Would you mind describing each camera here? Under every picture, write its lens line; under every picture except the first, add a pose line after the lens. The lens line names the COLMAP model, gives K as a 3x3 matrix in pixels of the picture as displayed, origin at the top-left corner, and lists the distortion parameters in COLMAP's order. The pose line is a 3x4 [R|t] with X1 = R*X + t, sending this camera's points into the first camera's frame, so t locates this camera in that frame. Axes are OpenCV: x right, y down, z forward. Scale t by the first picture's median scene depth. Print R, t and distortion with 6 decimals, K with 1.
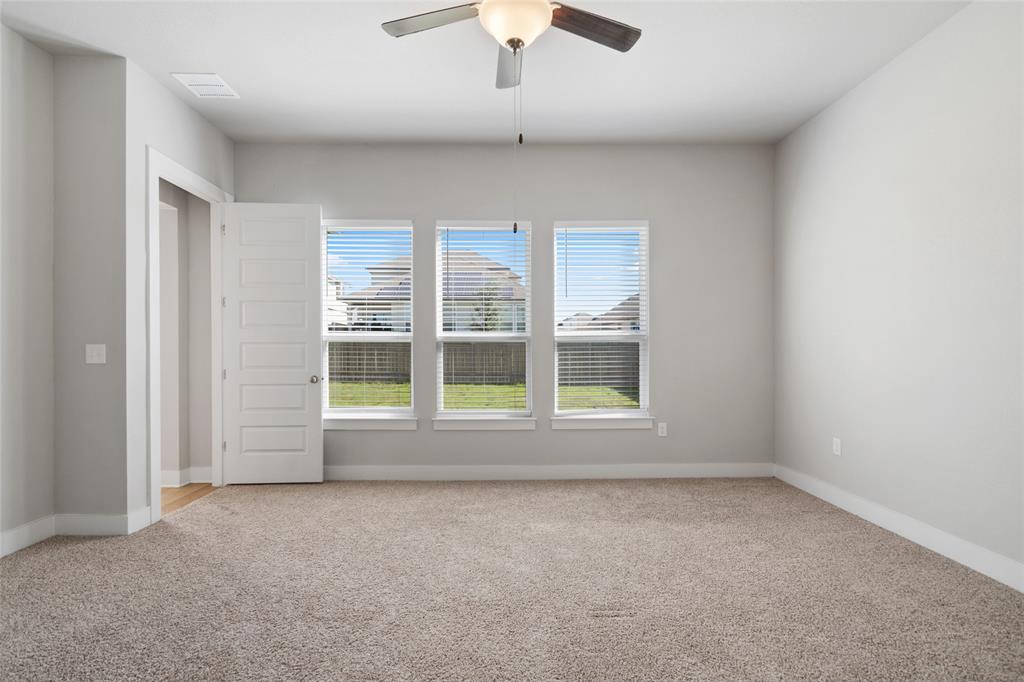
lens RADIAL K [[457.3, 0, 508.8], [0, 457.3, 353.4], [0, 0, 1]] dist [0.002588, -0.000241]
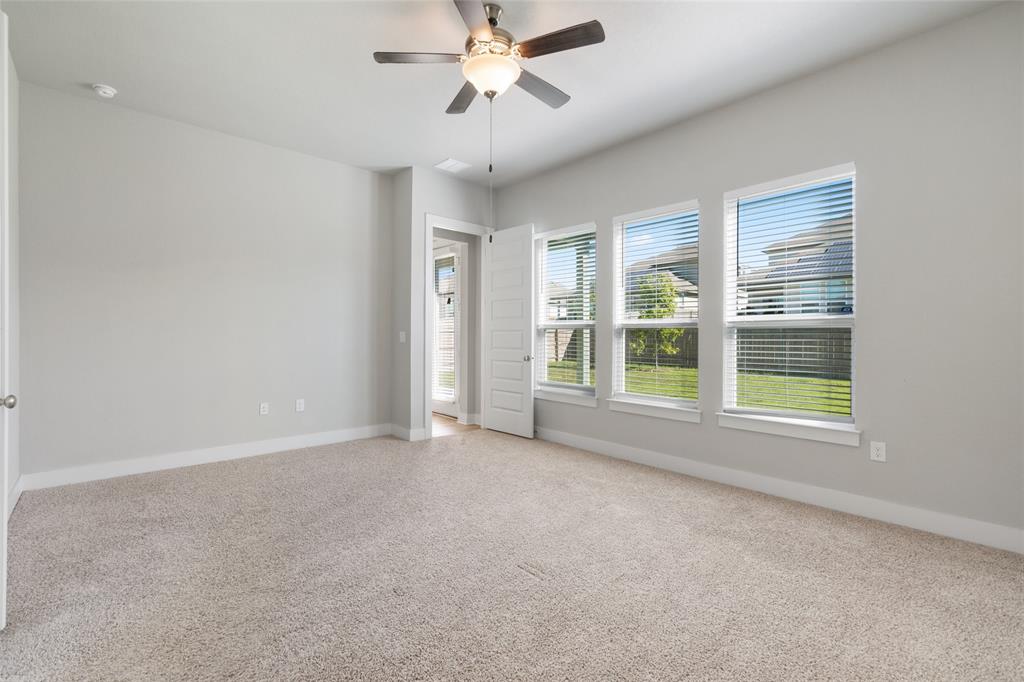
lens RADIAL K [[456.0, 0, 512.0], [0, 456.0, 341.0], [0, 0, 1]] dist [-0.000171, -0.000054]
pose [[0.653572, 0.013853, -0.756738, 0.521996], [-0.012938, 0.999891, 0.007129, -0.001389], [0.756754, 0.005131, 0.653680, 0.115633]]
